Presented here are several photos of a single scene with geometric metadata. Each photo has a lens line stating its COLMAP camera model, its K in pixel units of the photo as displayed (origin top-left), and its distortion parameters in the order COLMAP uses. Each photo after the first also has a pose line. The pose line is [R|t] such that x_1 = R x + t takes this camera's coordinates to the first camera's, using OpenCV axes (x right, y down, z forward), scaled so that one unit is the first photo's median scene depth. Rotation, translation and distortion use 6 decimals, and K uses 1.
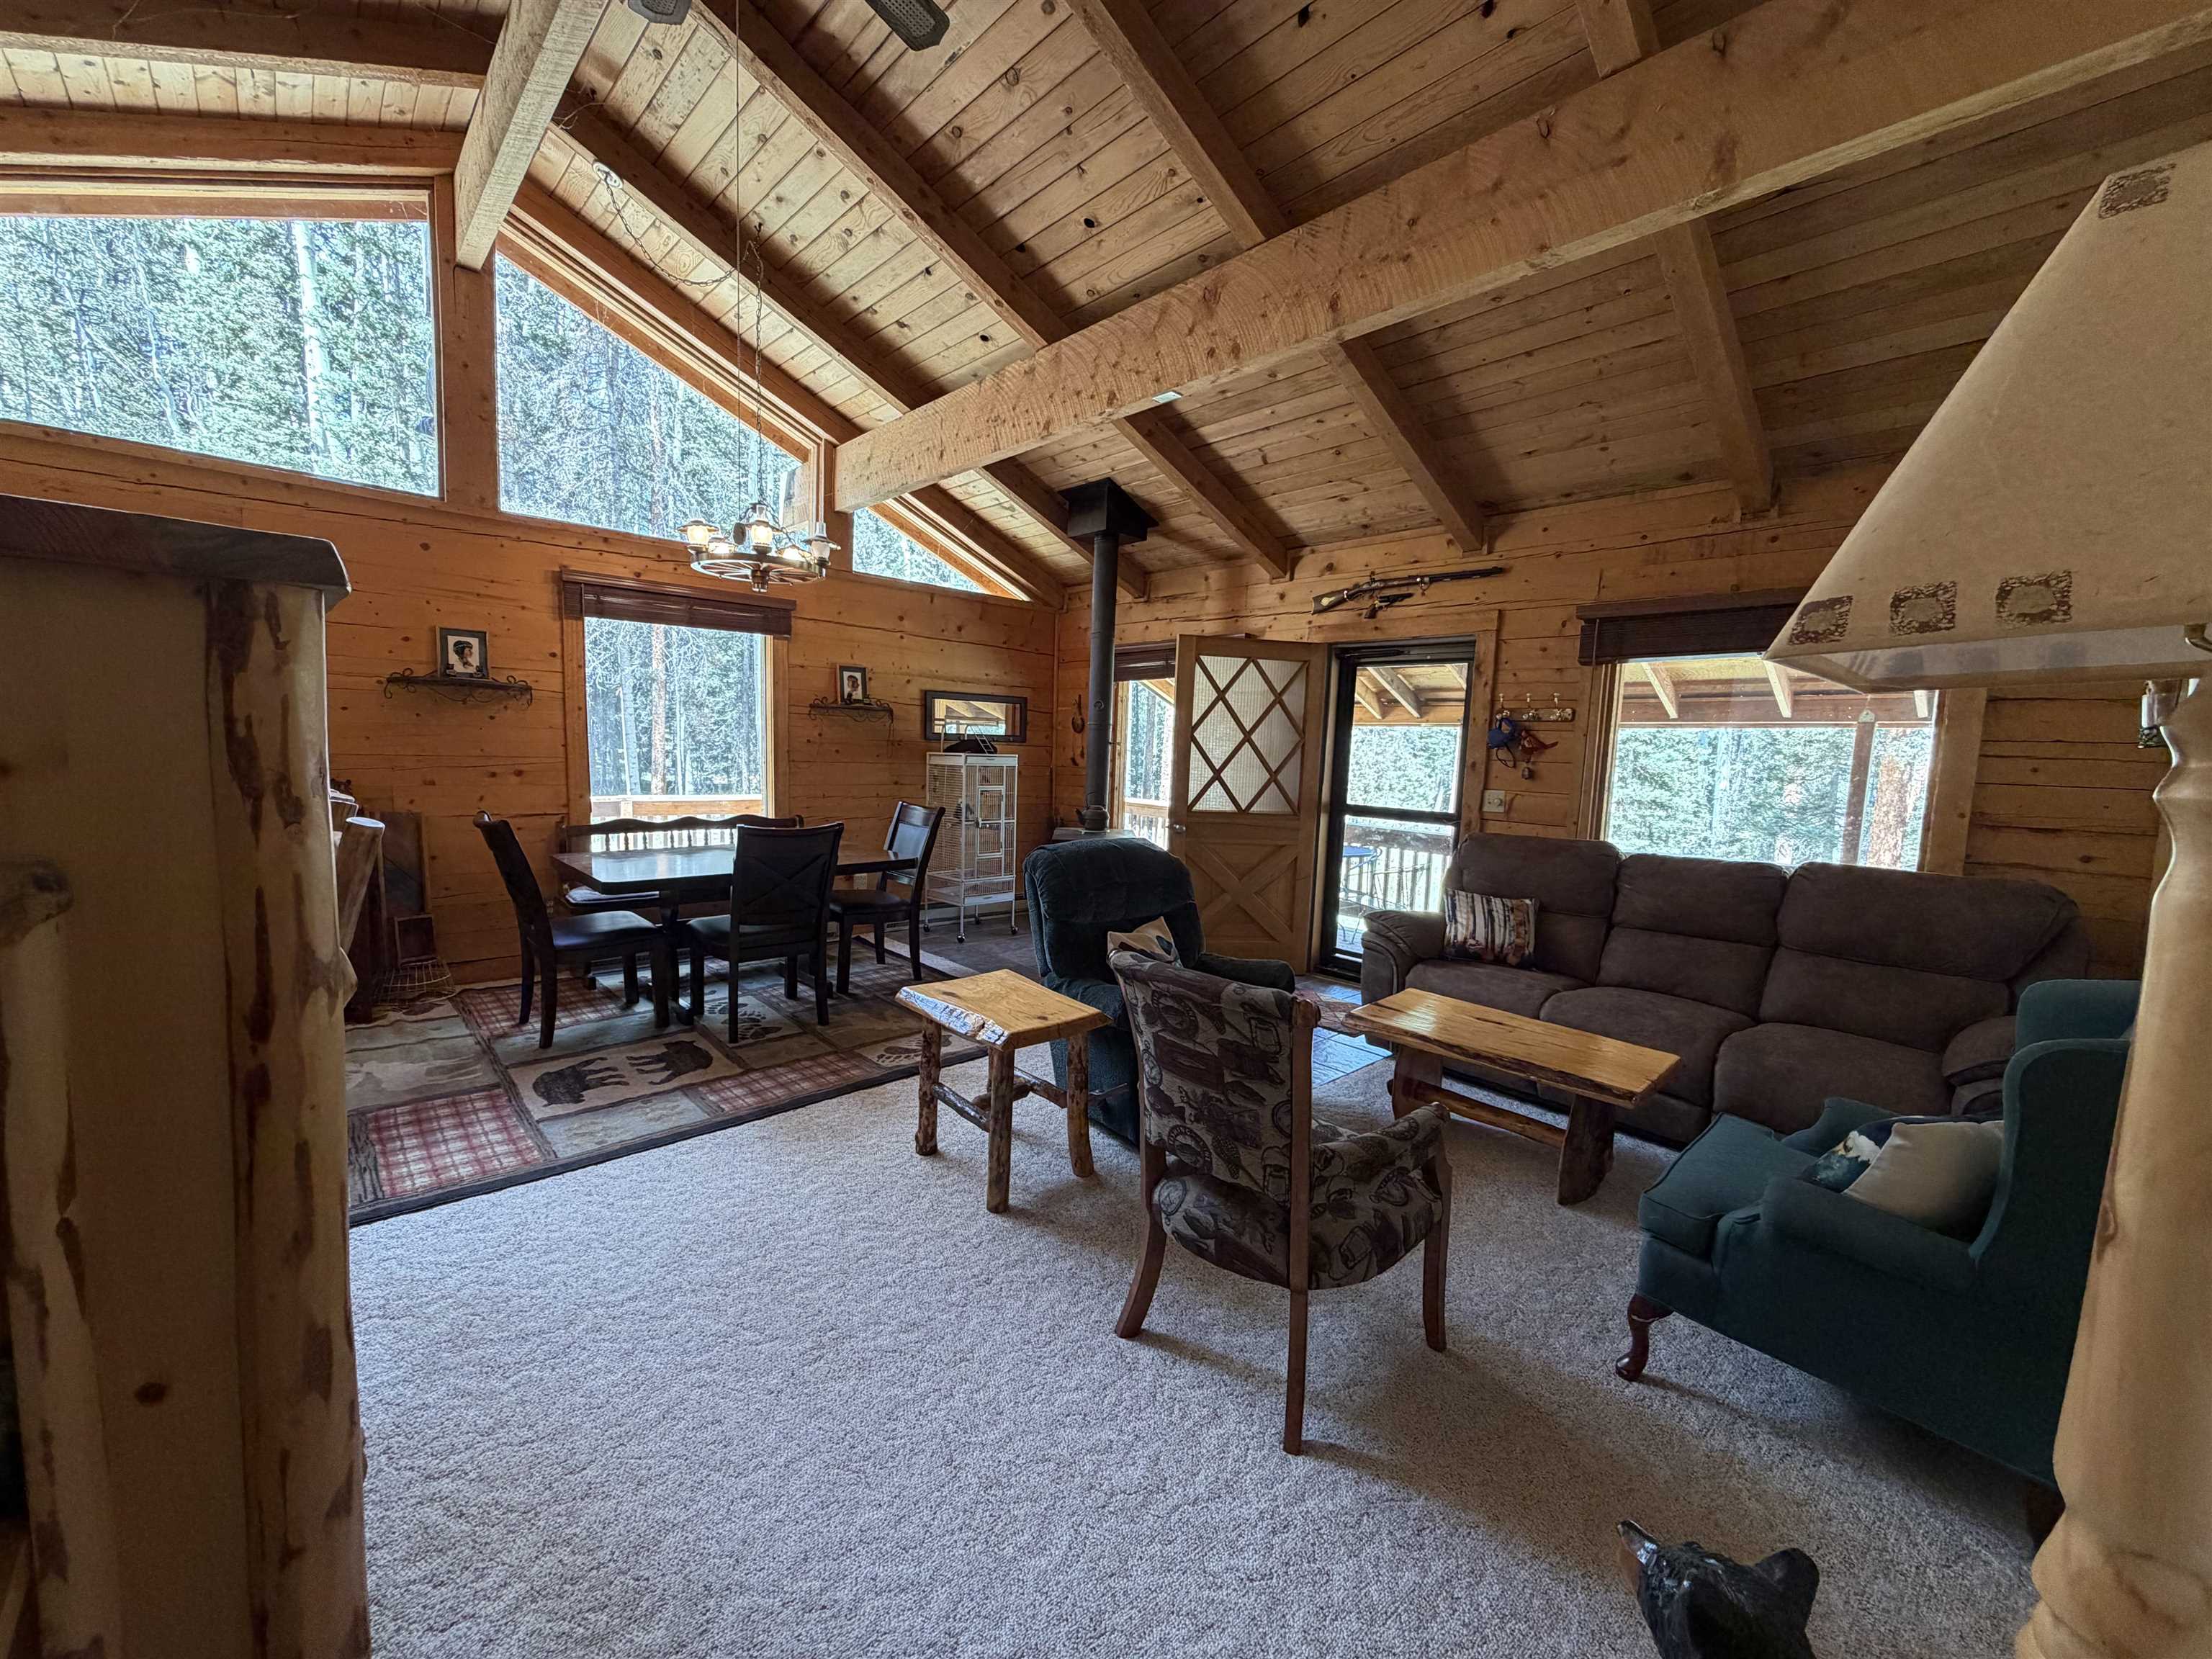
lens RADIAL K [[880.0, 0, 1098.1], [0, 880.0, 832.4], [0, 0, 1]] dist [0.000615, -0.000073]
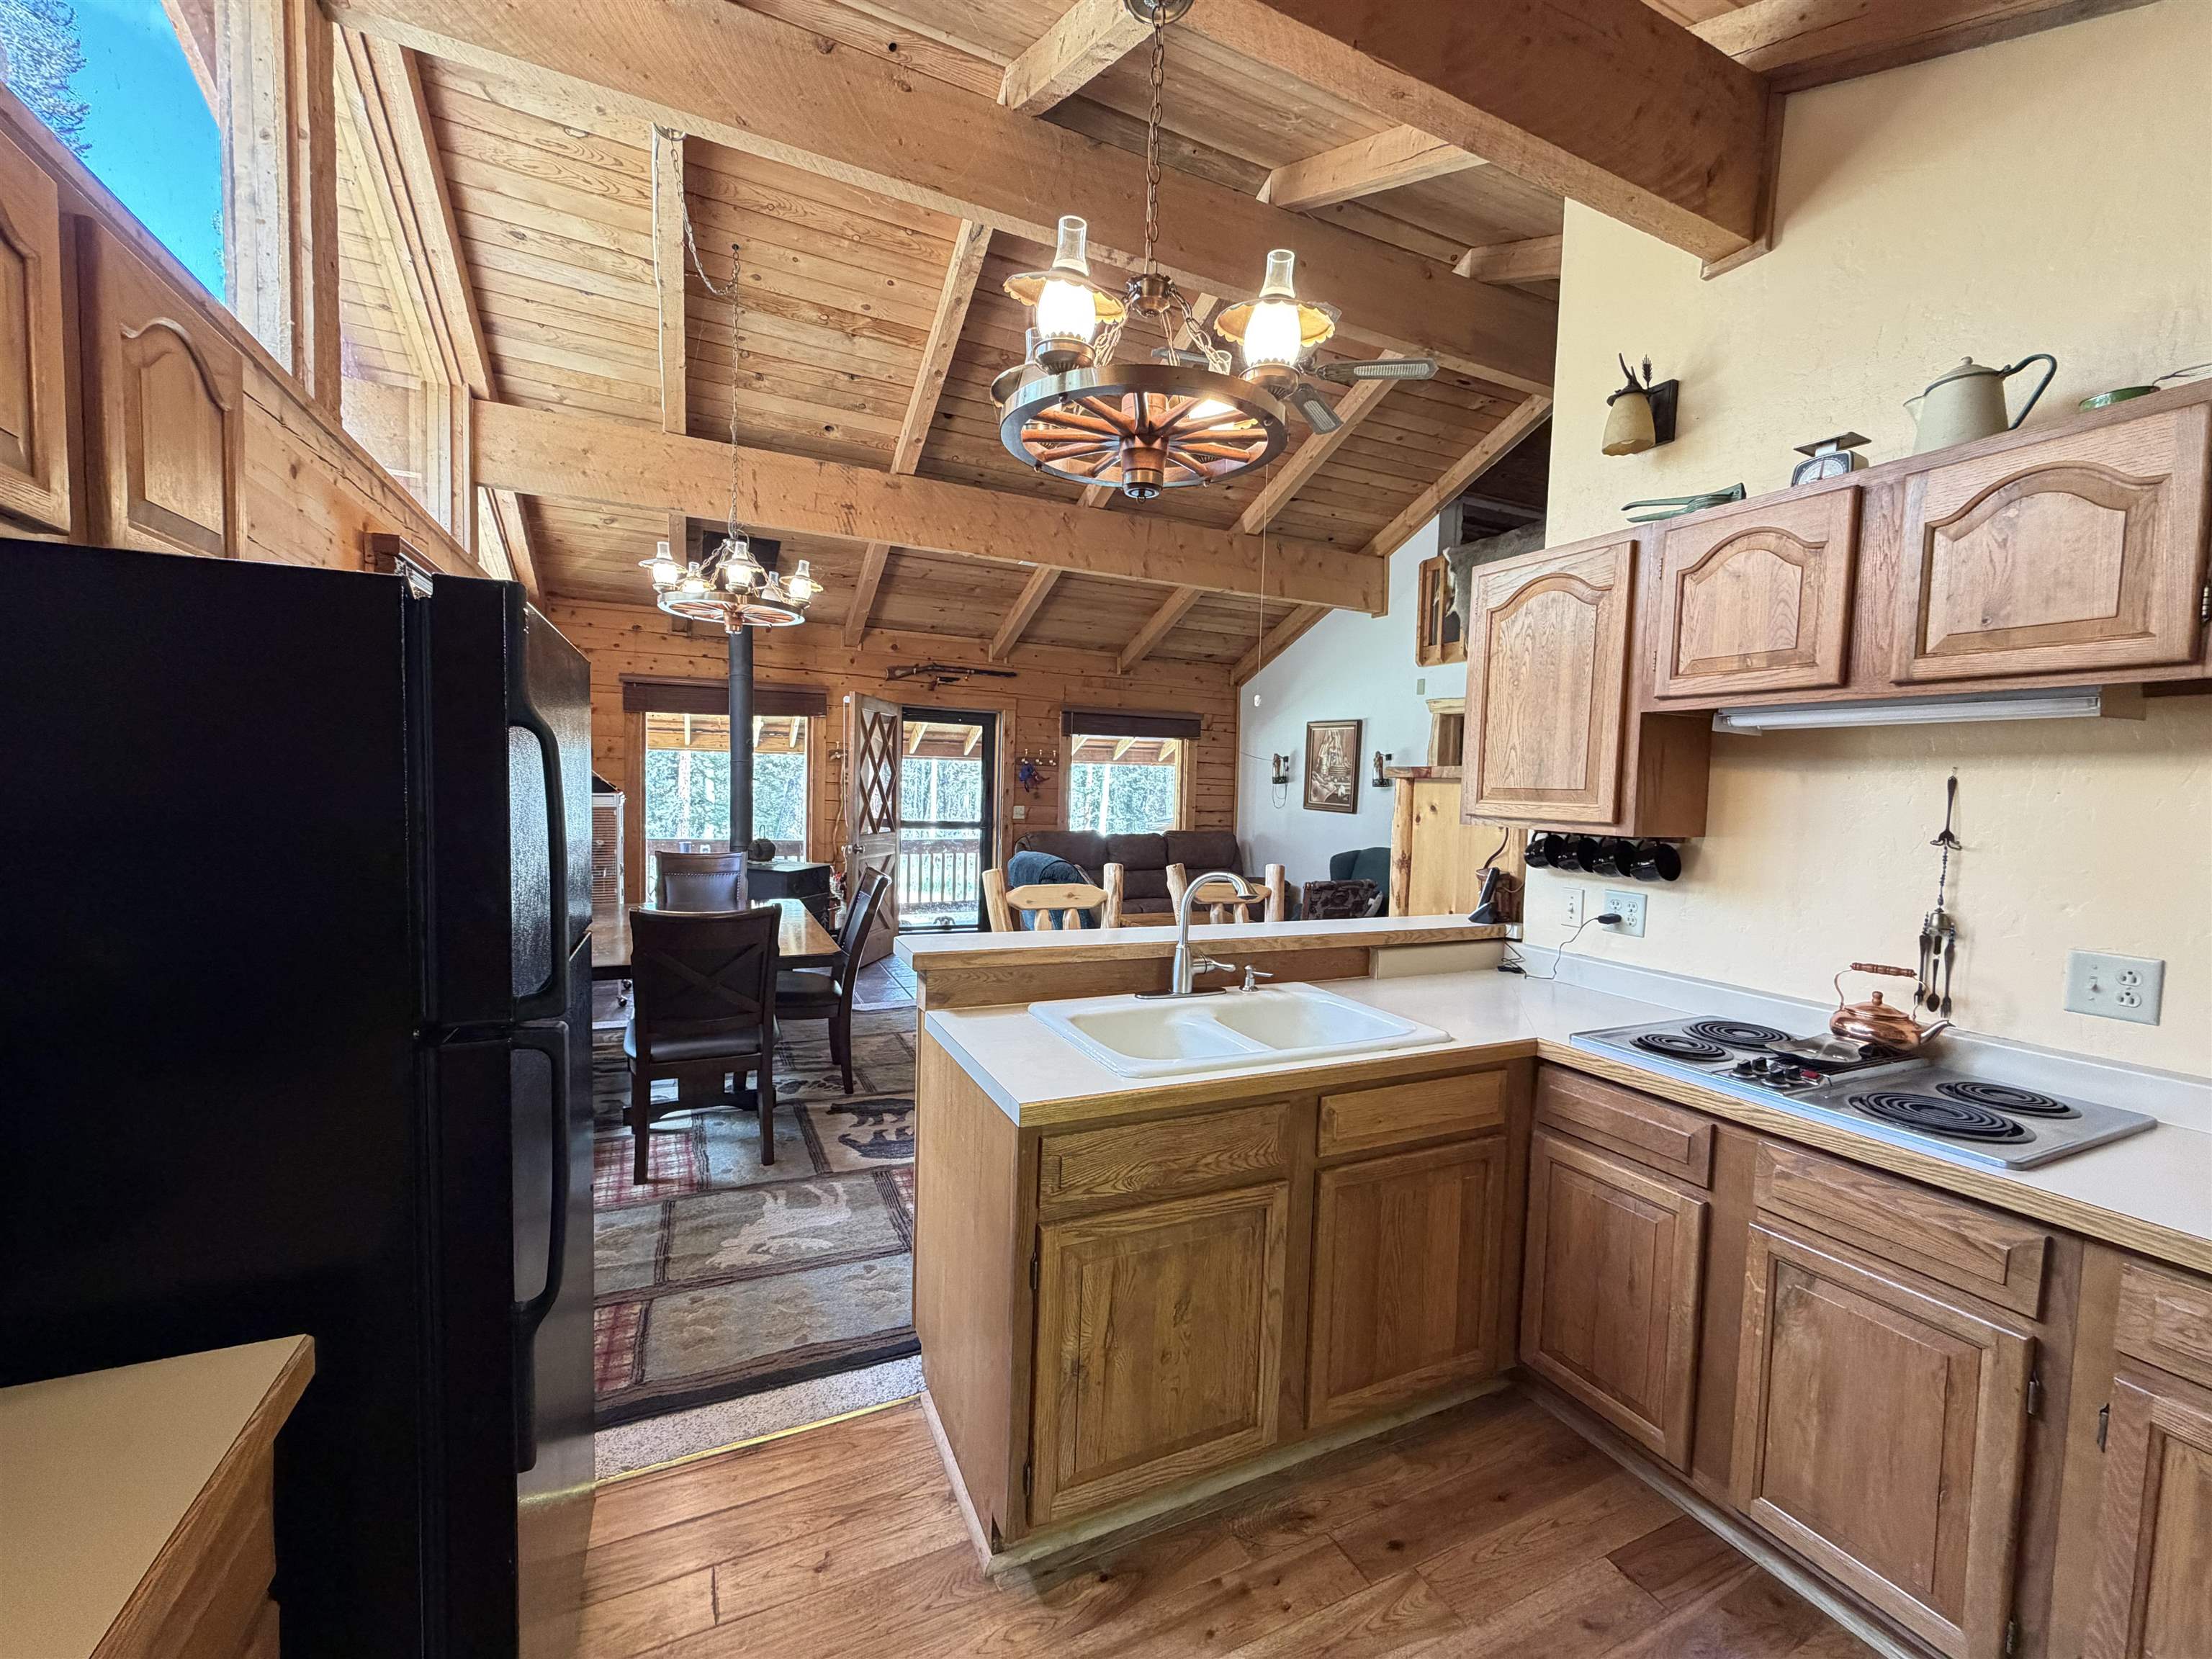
lens RADIAL K [[883.5, 0, 1100.8], [0, 883.5, 831.2], [0, 0, 1]] dist [-0.000198, -0.000160]
pose [[0.308046, -0.079708, 0.948027, -1.088537], [0.072531, 0.995552, 0.060136, -0.089324], [-0.948603, 0.050237, 0.312457, 0.332317]]
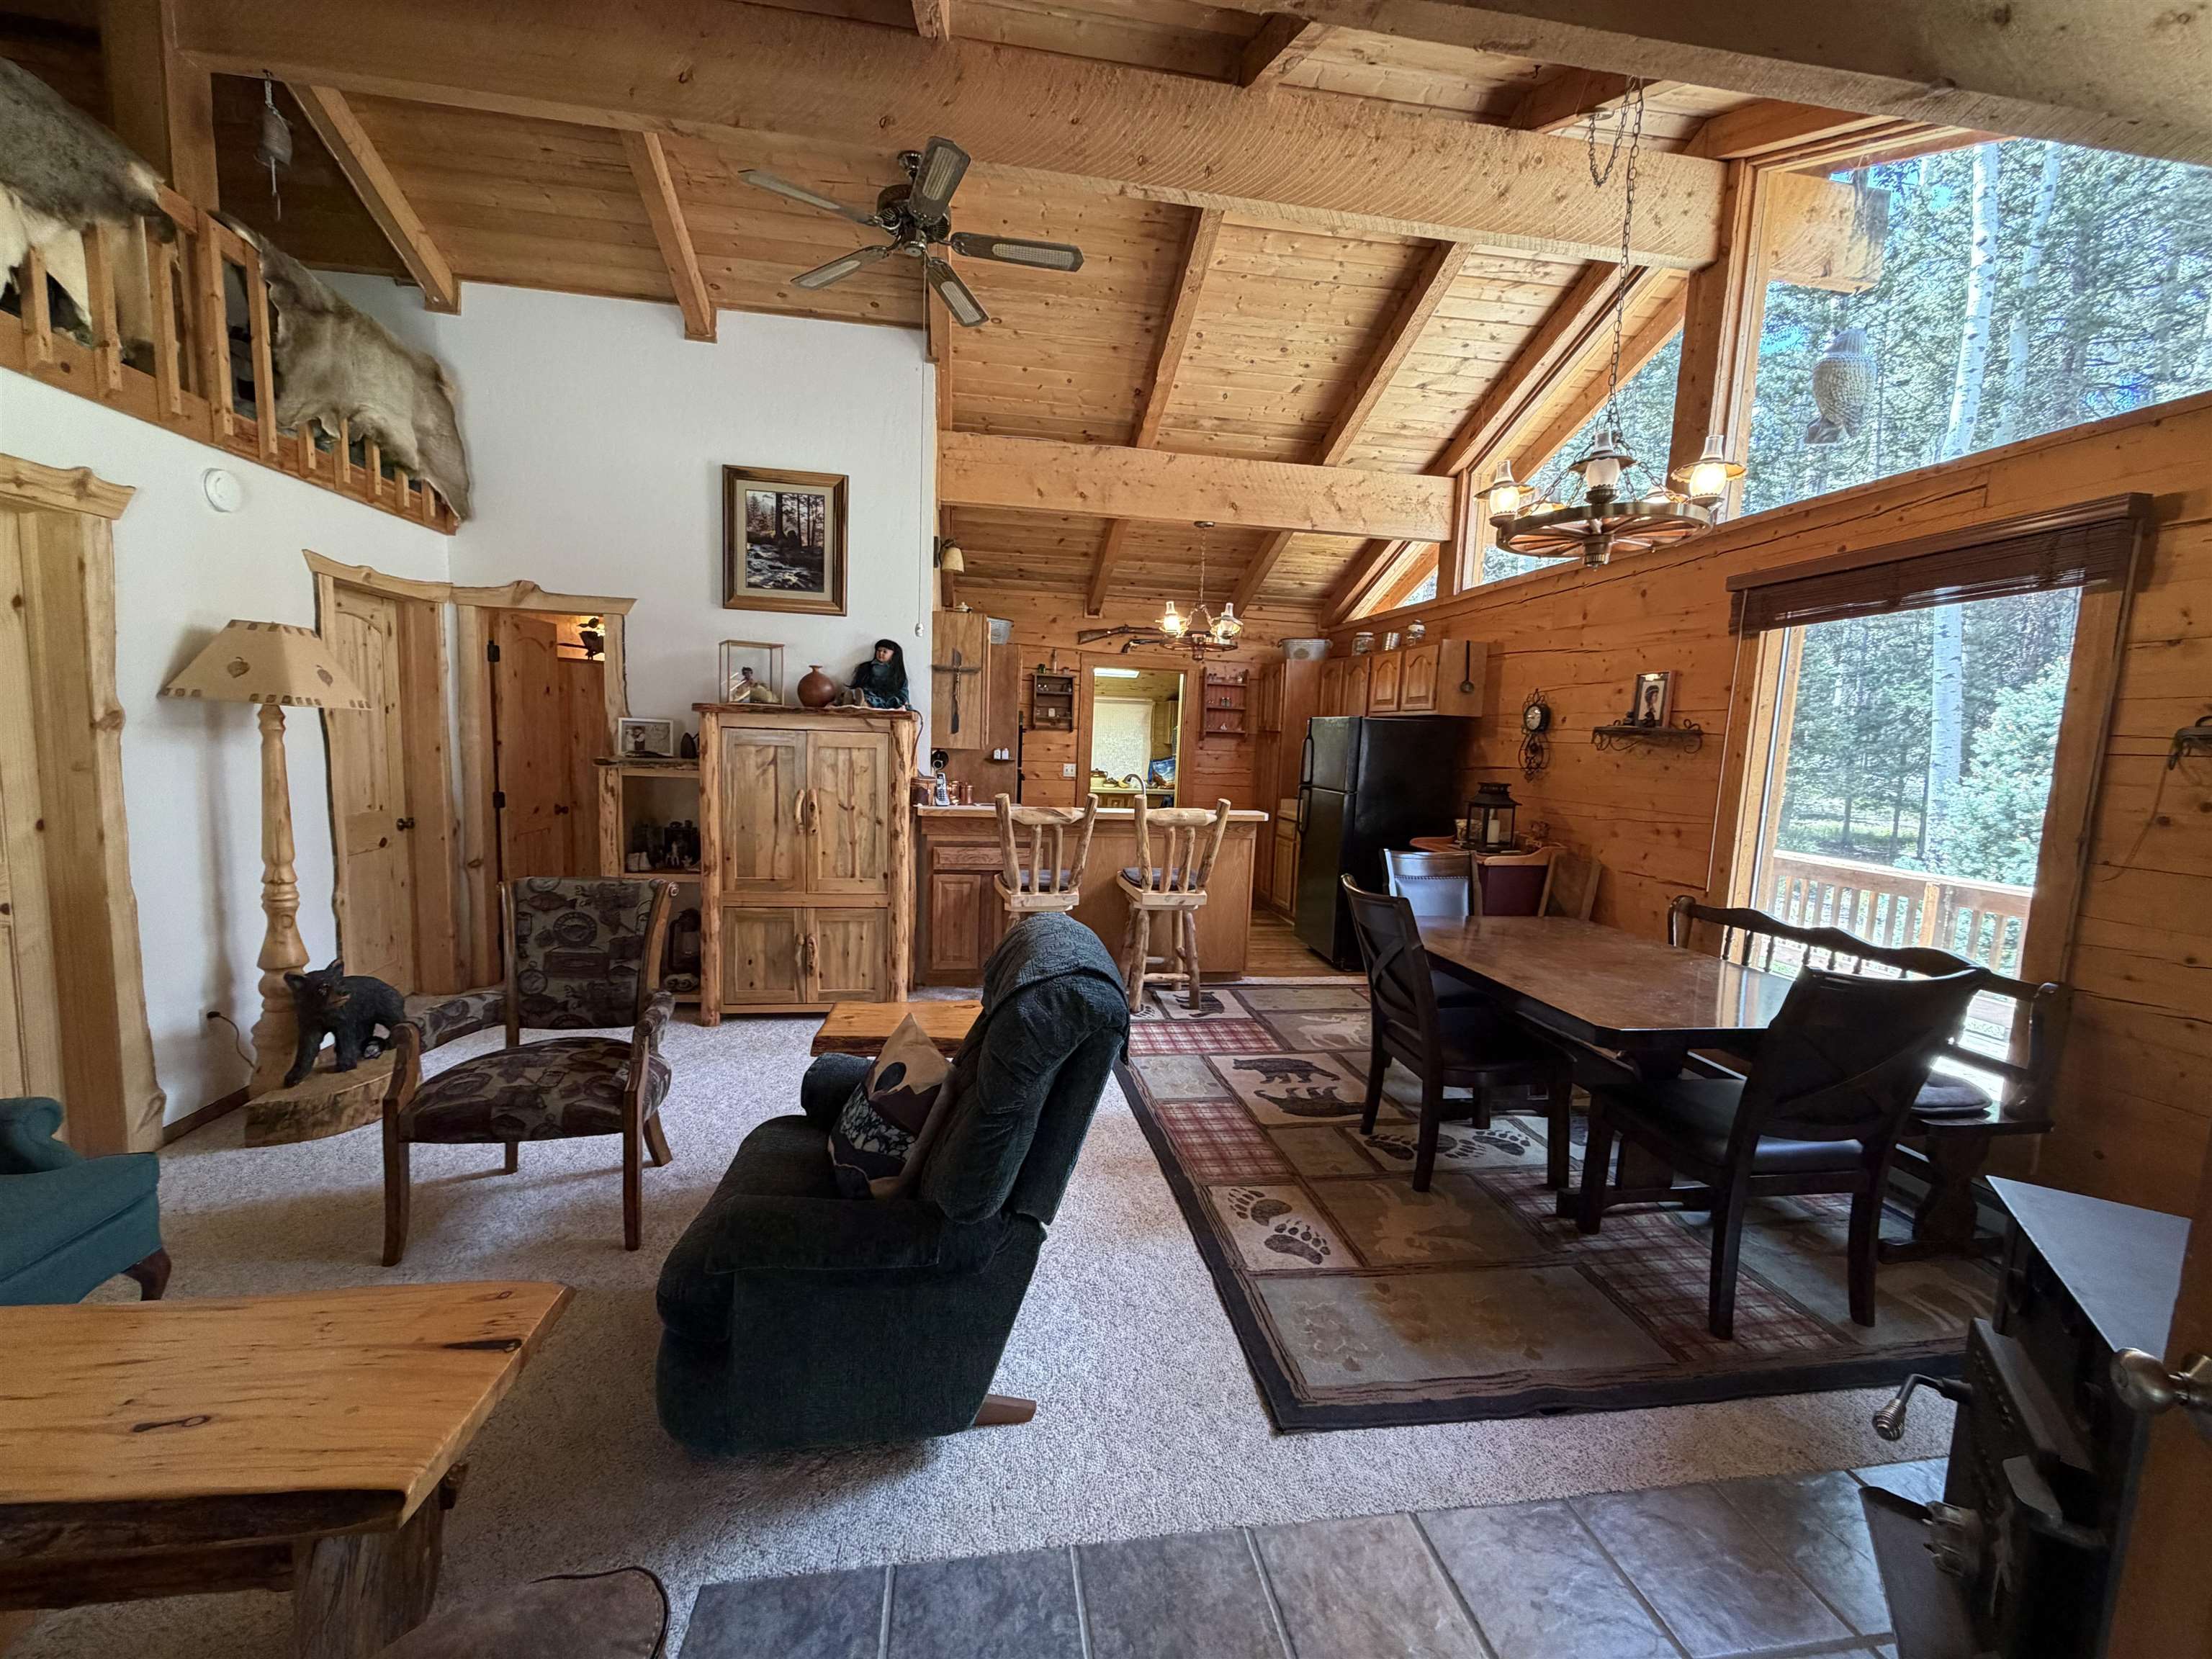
lens RADIAL K [[880.0, 0, 1098.1], [0, 880.0, 832.4], [0, 0, 1]] dist [0.000615, -0.000073]
pose [[-0.562128, 0.032692, -0.826404, 0.360156], [-0.139674, 0.981113, 0.133820, -0.105268], [0.815170, 0.190651, -0.546945, 1.025027]]
